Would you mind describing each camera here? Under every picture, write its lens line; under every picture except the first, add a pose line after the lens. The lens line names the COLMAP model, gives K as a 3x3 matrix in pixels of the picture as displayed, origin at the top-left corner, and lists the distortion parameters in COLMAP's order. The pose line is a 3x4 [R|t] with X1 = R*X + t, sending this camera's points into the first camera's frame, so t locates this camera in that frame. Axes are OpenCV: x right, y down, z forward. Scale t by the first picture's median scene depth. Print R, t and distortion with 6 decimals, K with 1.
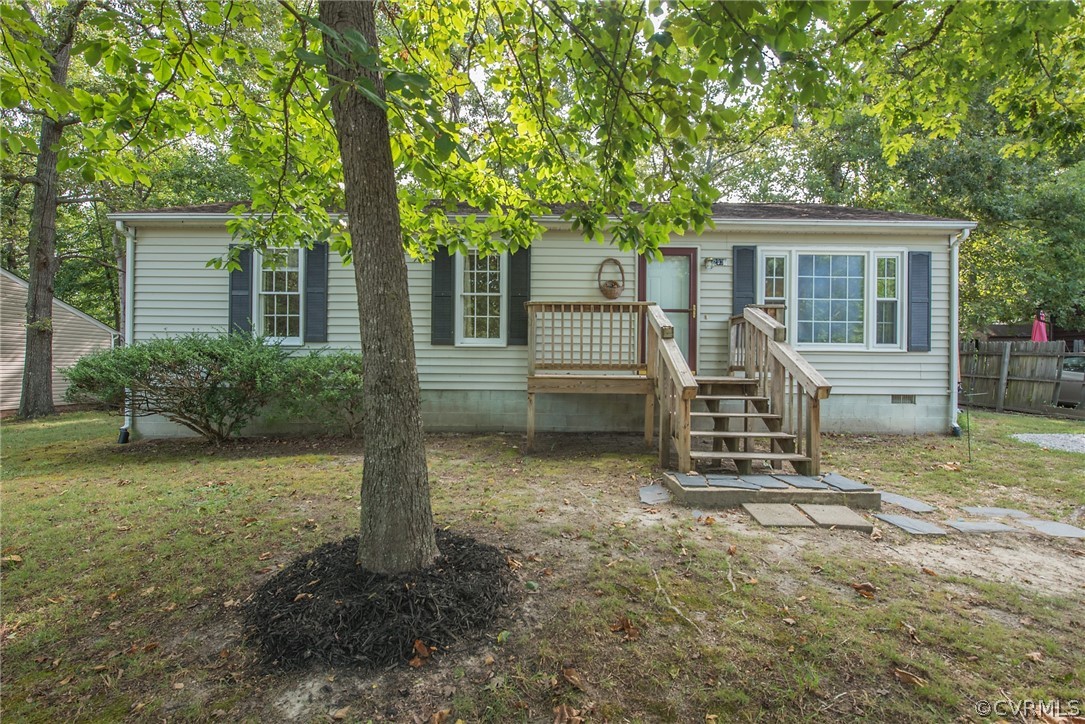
lens RADIAL K [[455.0, 0, 540.9], [0, 455.0, 362.4], [0, 0, 1]] dist [0.016370, -0.004605]
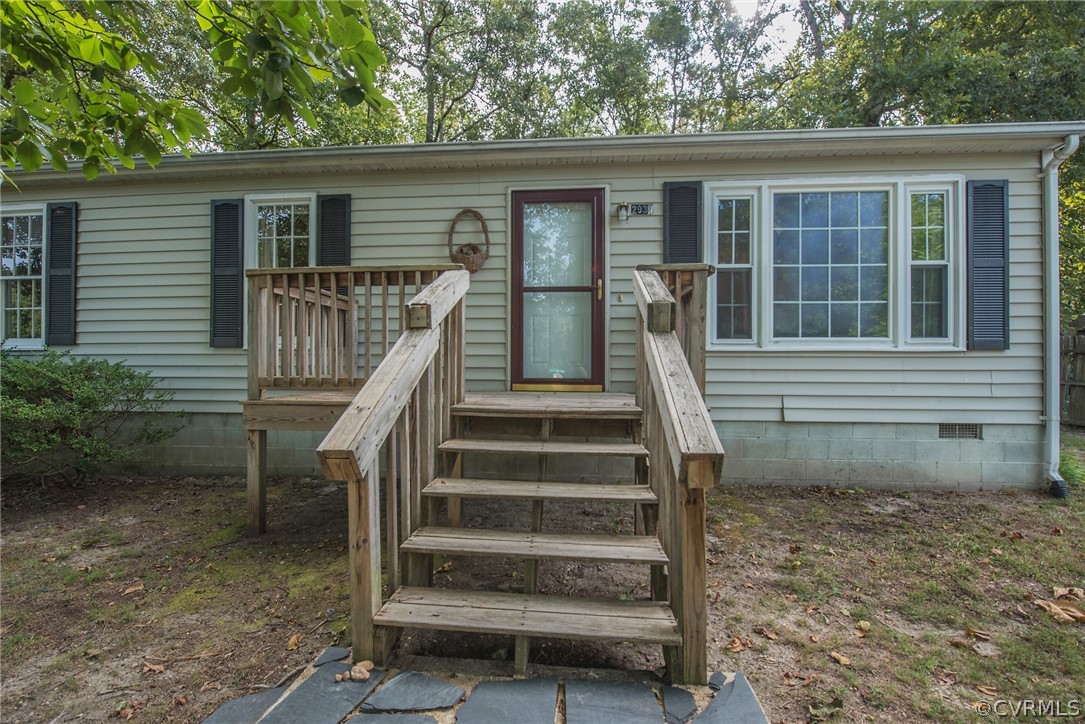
lens RADIAL K [[455.0, 0, 542.4], [0, 455.0, 363.6], [0, 0, 1]] dist [0.016370, -0.004605]
pose [[0.996799, -0.008429, -0.079504, 0.302770], [0.008217, 0.999962, -0.002992, -0.009466], [0.079527, 0.002329, 0.996830, 0.368256]]
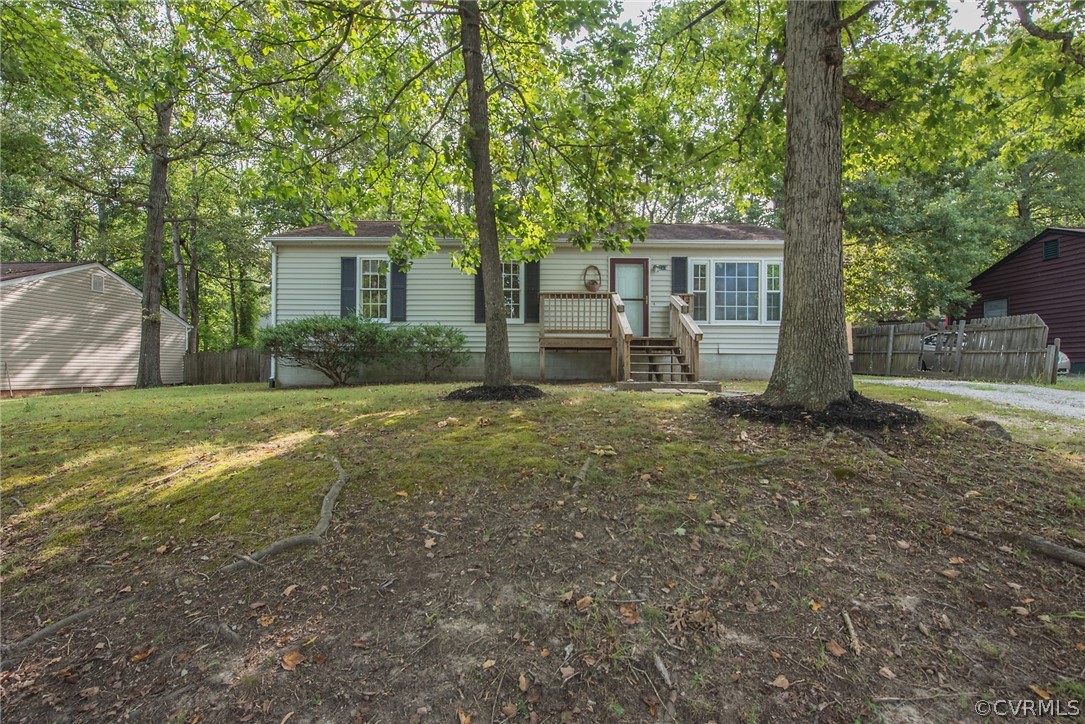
lens RADIAL K [[455.0, 0, 539.2], [0, 455.0, 359.2], [0, 0, 1]] dist [0.016370, -0.004605]
pose [[0.999991, -0.003769, 0.001799, -0.029057], [0.003789, 0.999927, -0.011498, 0.102689], [-0.001756, 0.011505, 0.999932, -0.522271]]
